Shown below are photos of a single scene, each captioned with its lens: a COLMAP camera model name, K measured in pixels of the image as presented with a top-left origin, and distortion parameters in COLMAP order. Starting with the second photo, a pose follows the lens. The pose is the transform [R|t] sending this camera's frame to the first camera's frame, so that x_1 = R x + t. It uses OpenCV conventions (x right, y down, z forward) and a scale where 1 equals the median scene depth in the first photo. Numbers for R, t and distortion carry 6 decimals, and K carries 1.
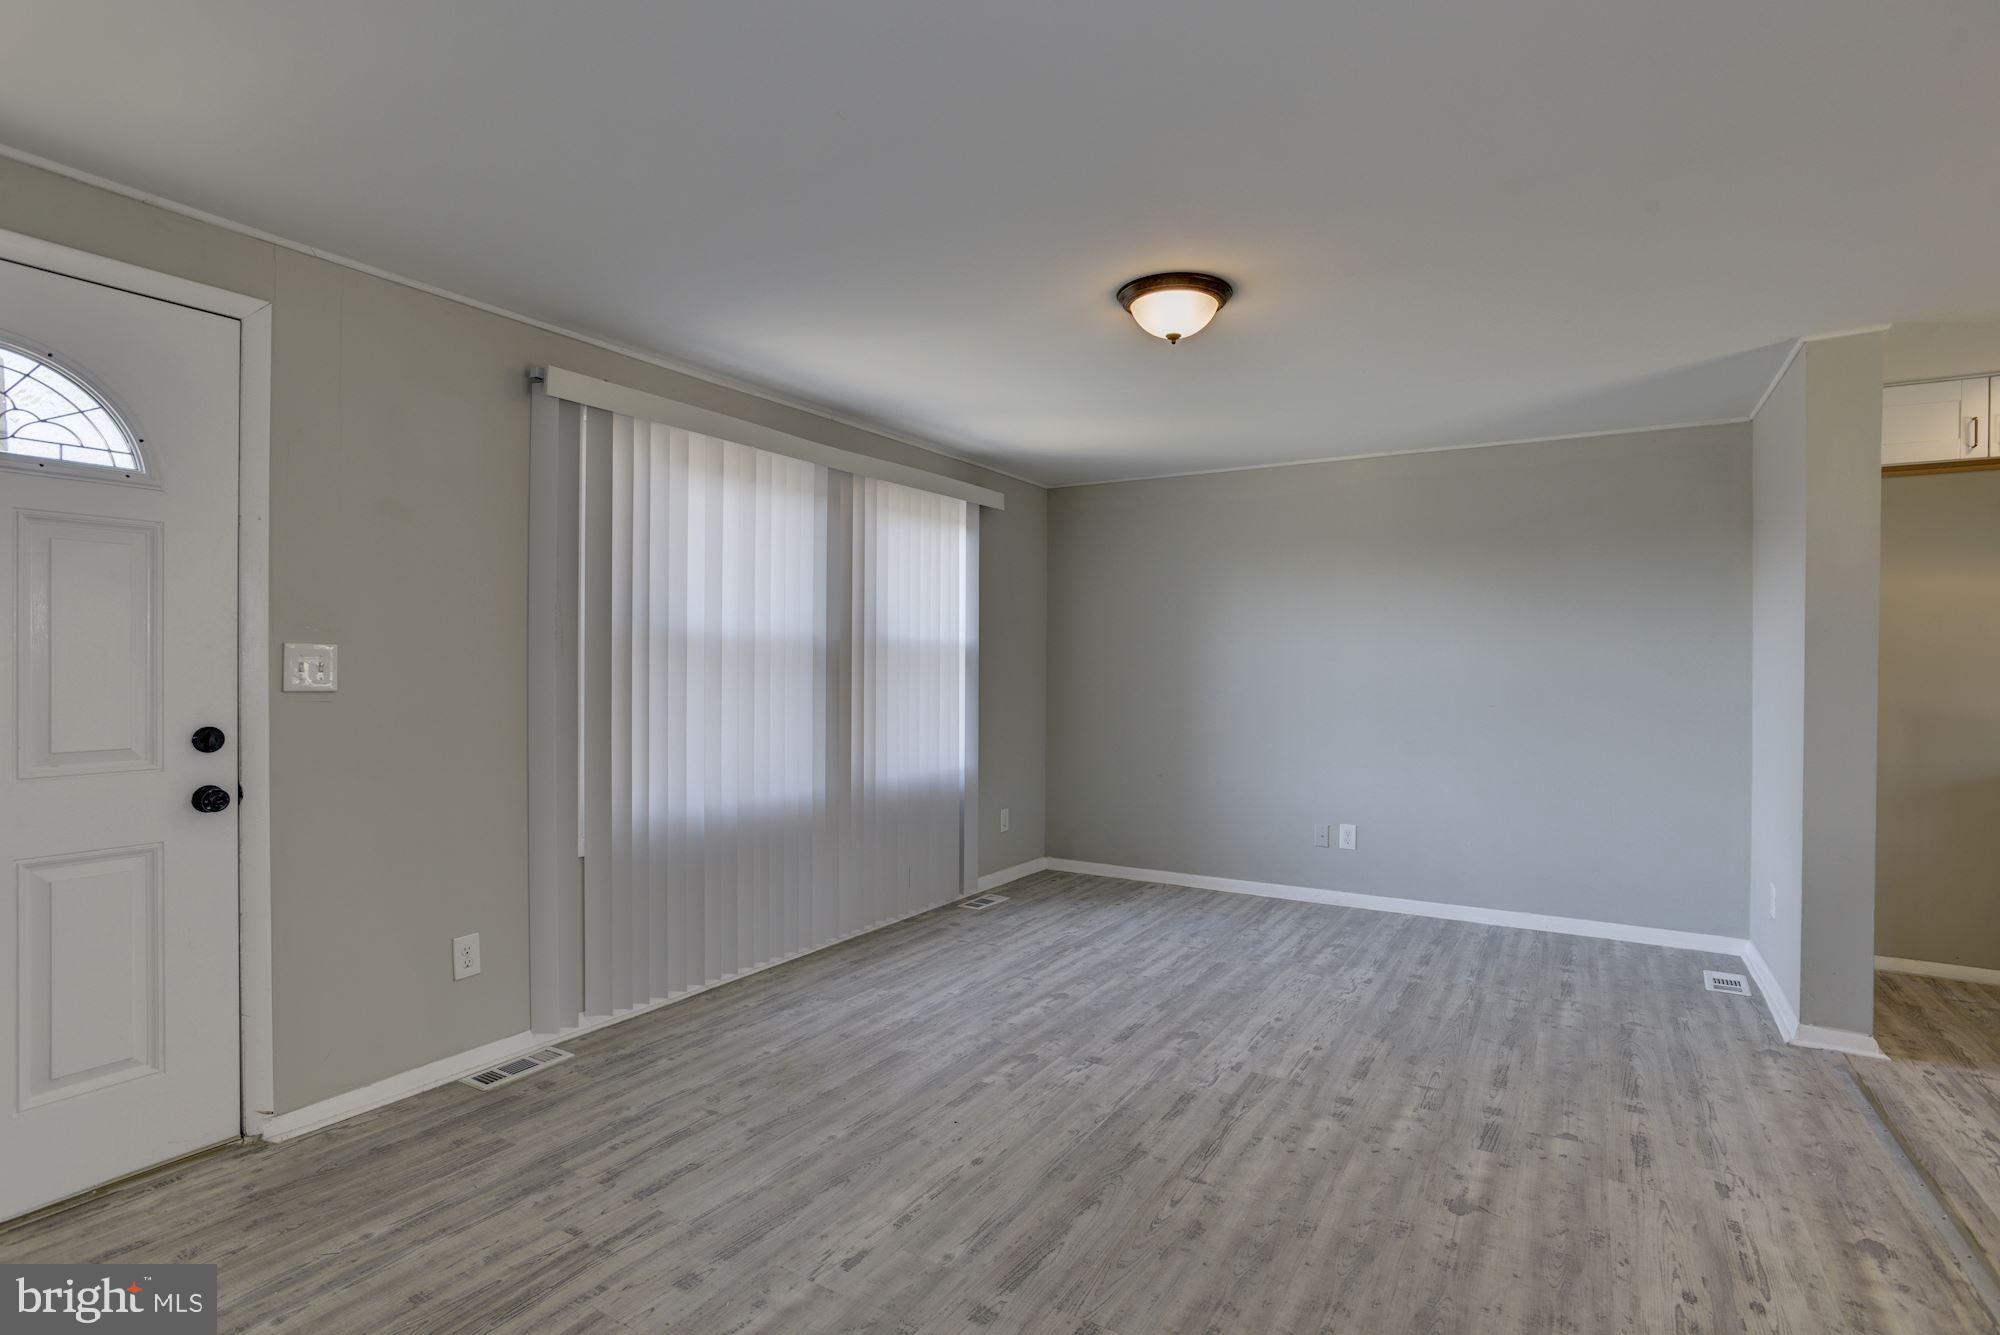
lens RADIAL K [[1000.3, 0, 957.2], [0, 1000.3, 666.4], [0, 0, 1]] dist [-0.061327, 0.025964]
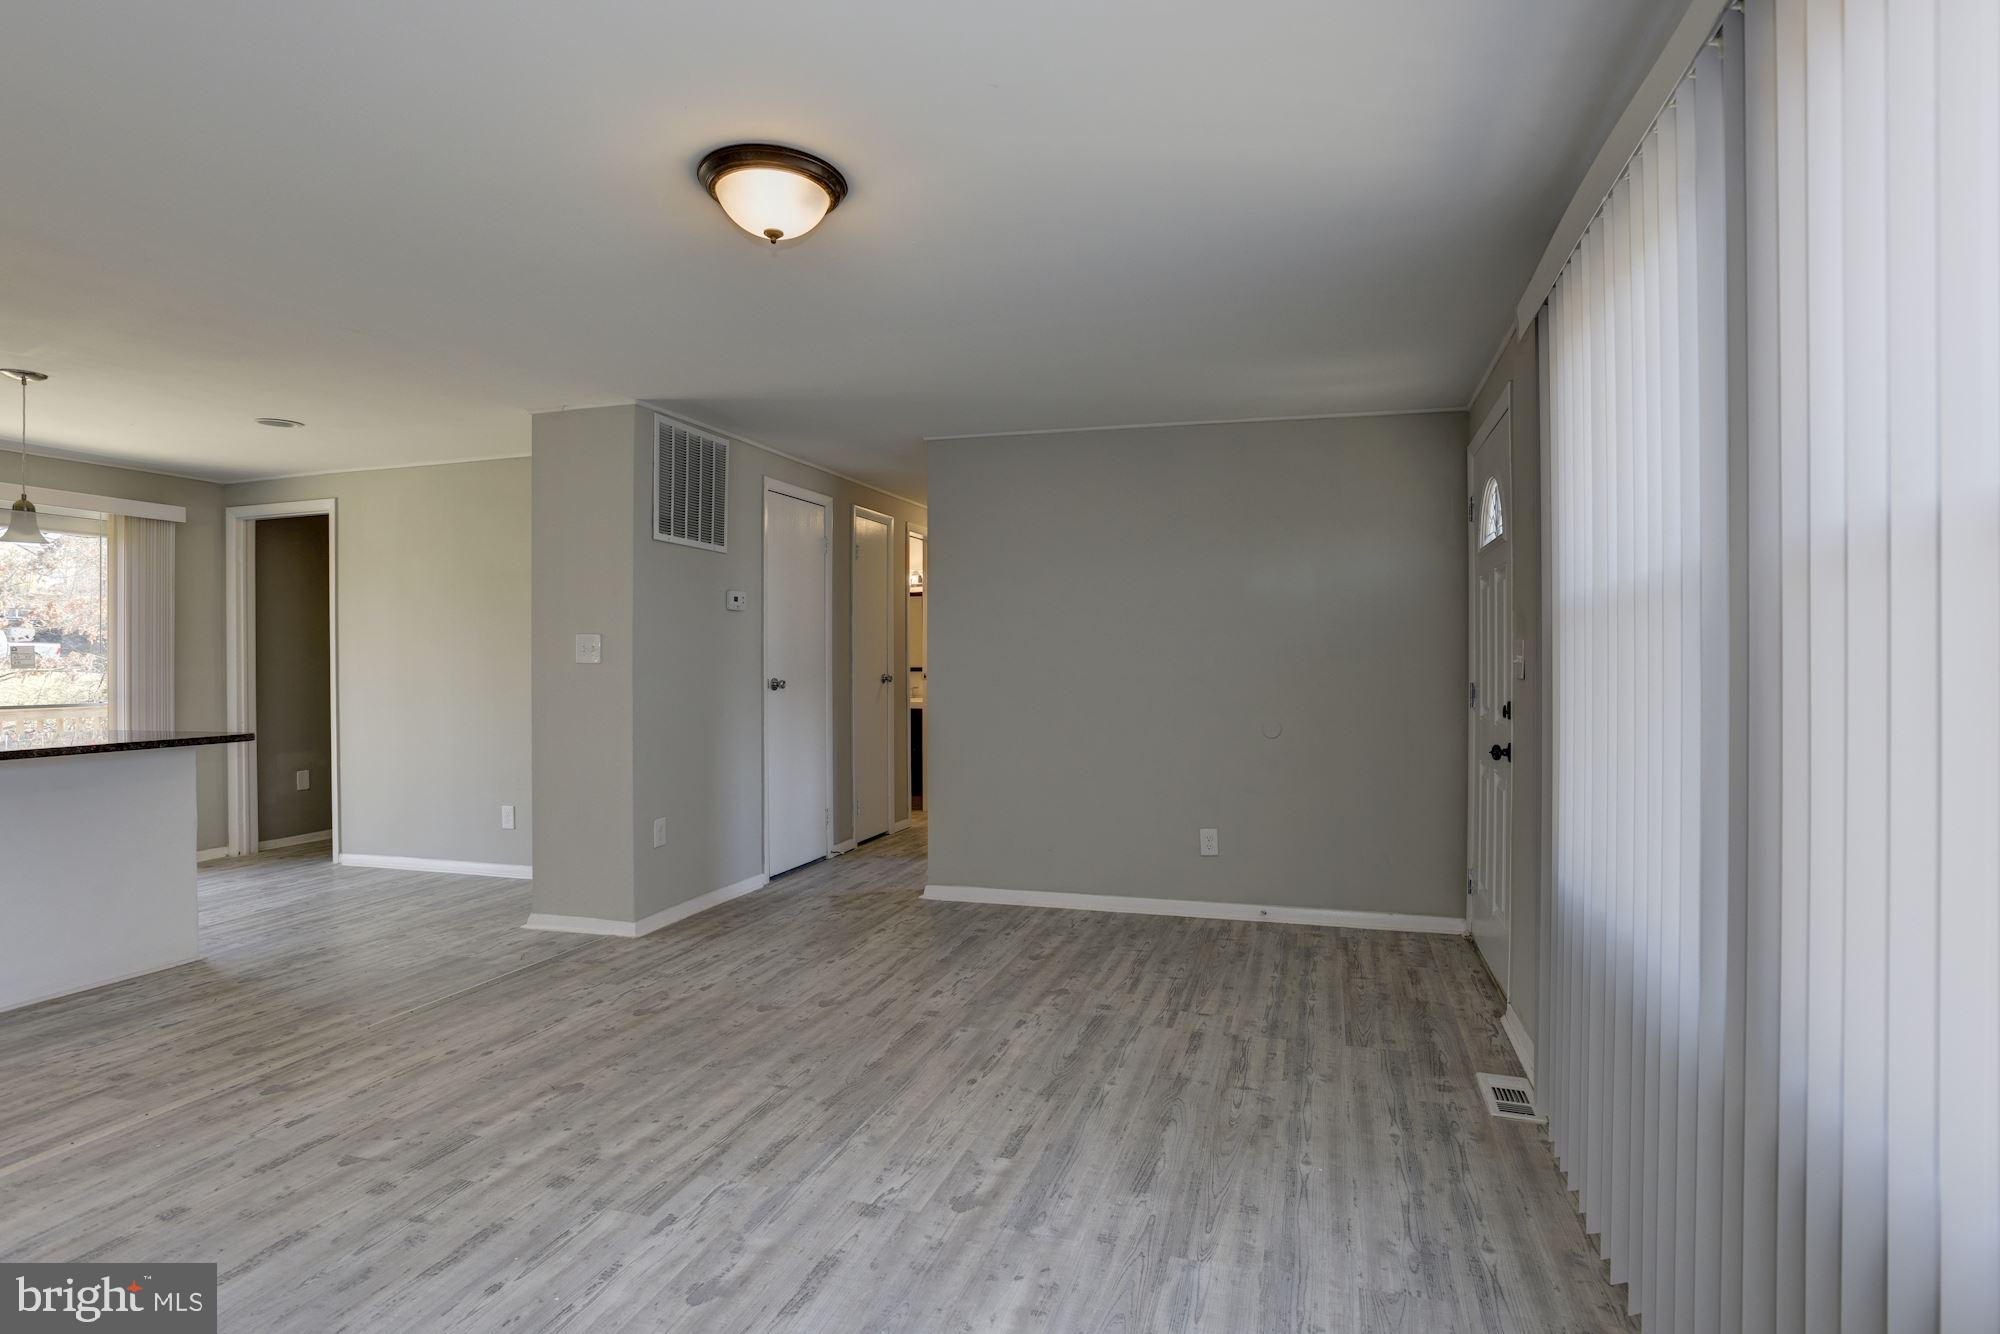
lens RADIAL K [[1013.1, 0, 1025.3], [0, 1013.1, 660.6], [0, 0, 1]] dist [-0.061880, 0.032674]
pose [[-0.958422, -0.003193, -0.285336, 0.265356], [-0.004226, 0.999987, 0.003004, 0.007698], [0.285323, 0.004085, -0.958423, 1.916505]]
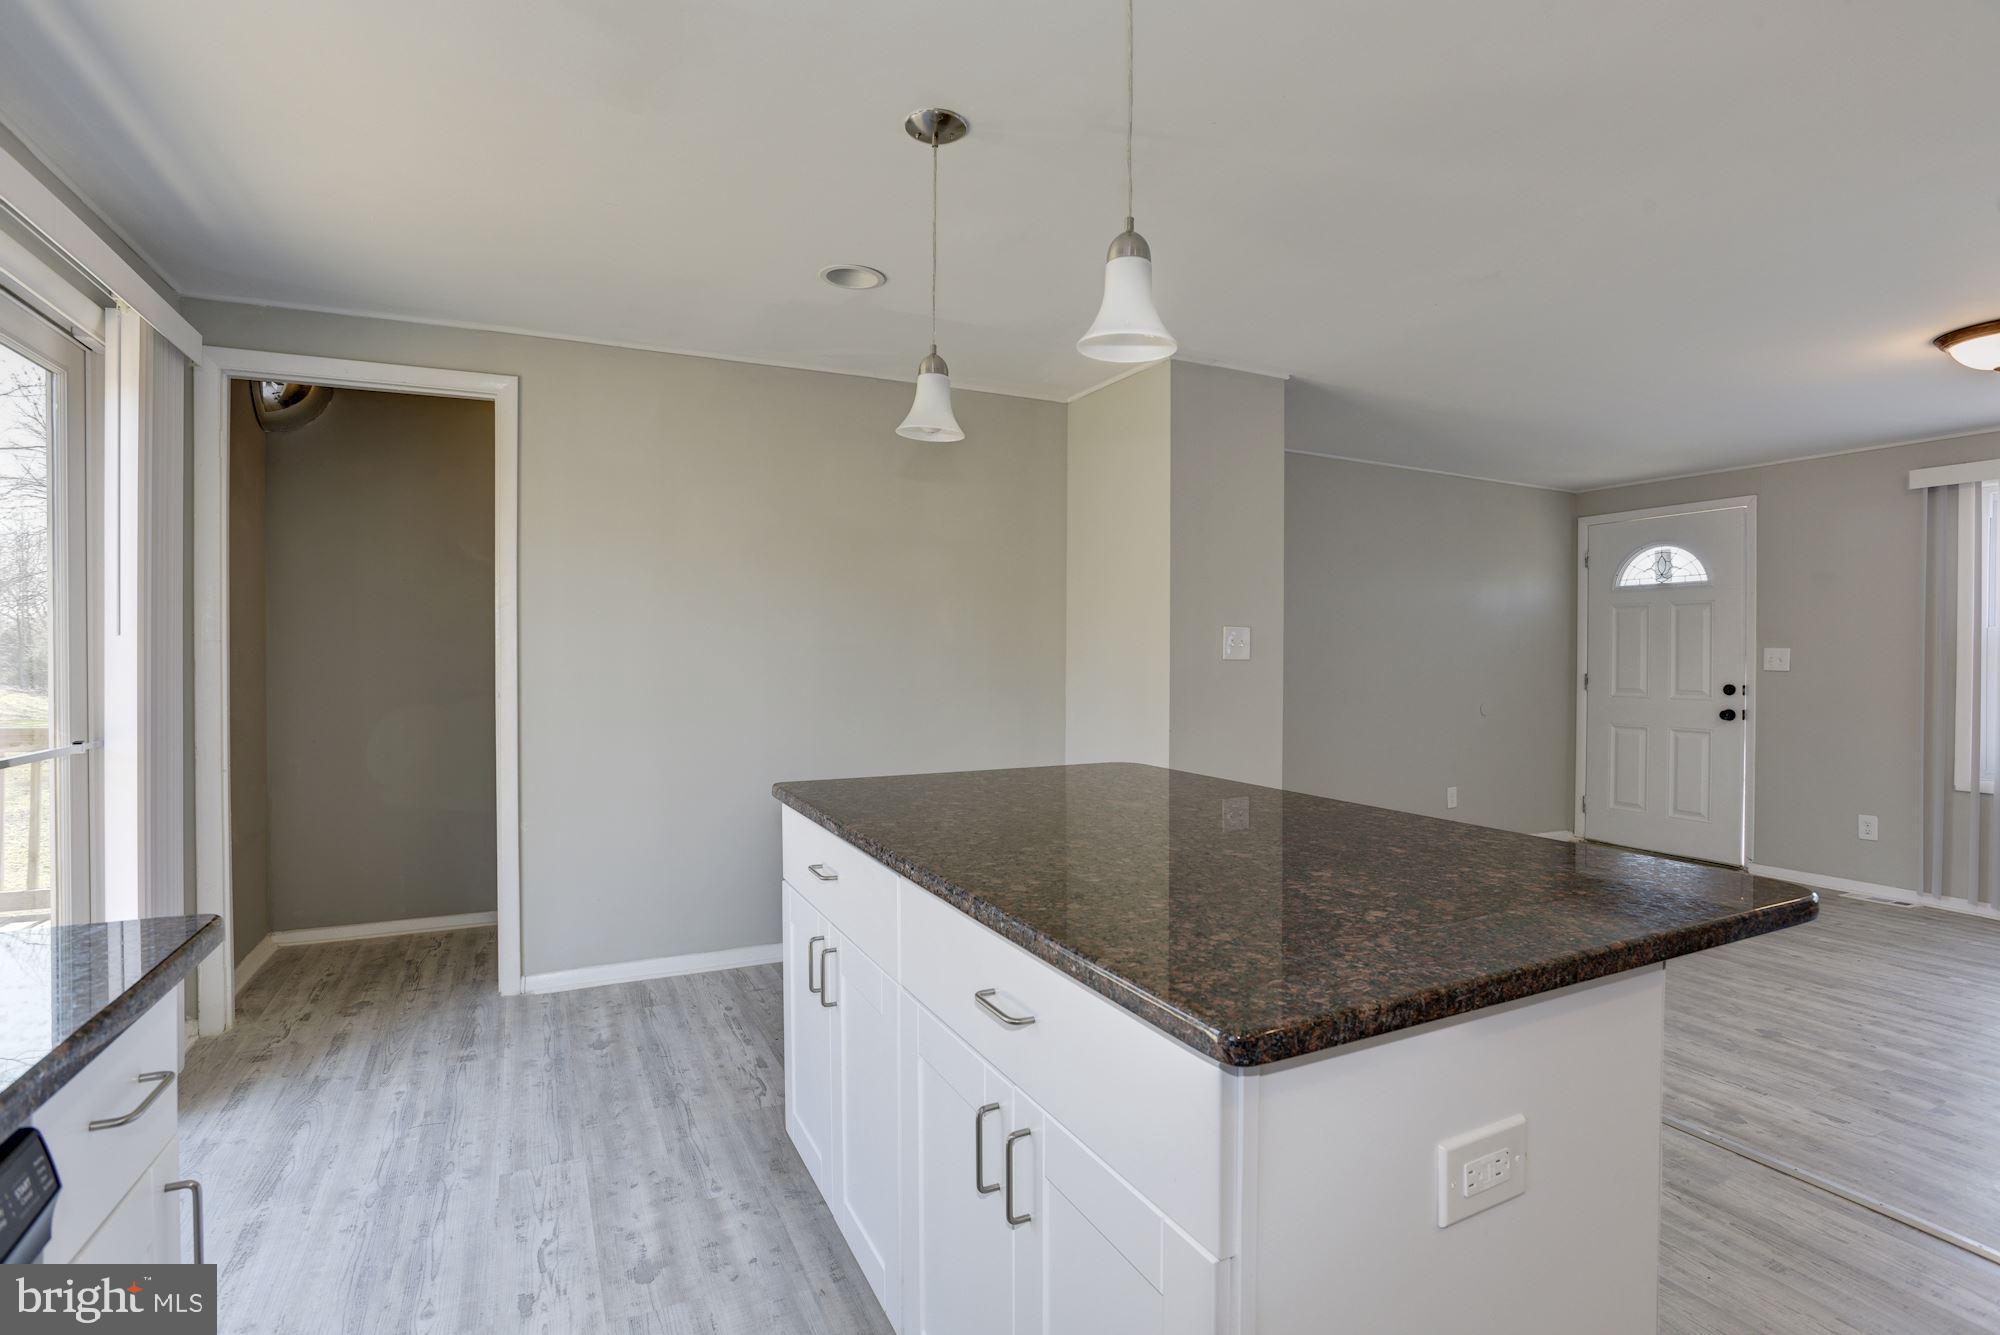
lens RADIAL K [[973.7, 0, 1026.2], [0, 973.7, 663.8], [0, 0, 1]] dist [-0.053643, 0.028621]
pose [[-0.506347, 0.000853, -0.862329, 1.840292], [-0.014808, 0.999843, 0.009683, 0.013302], [0.862202, 0.017672, -0.506256, 0.614664]]
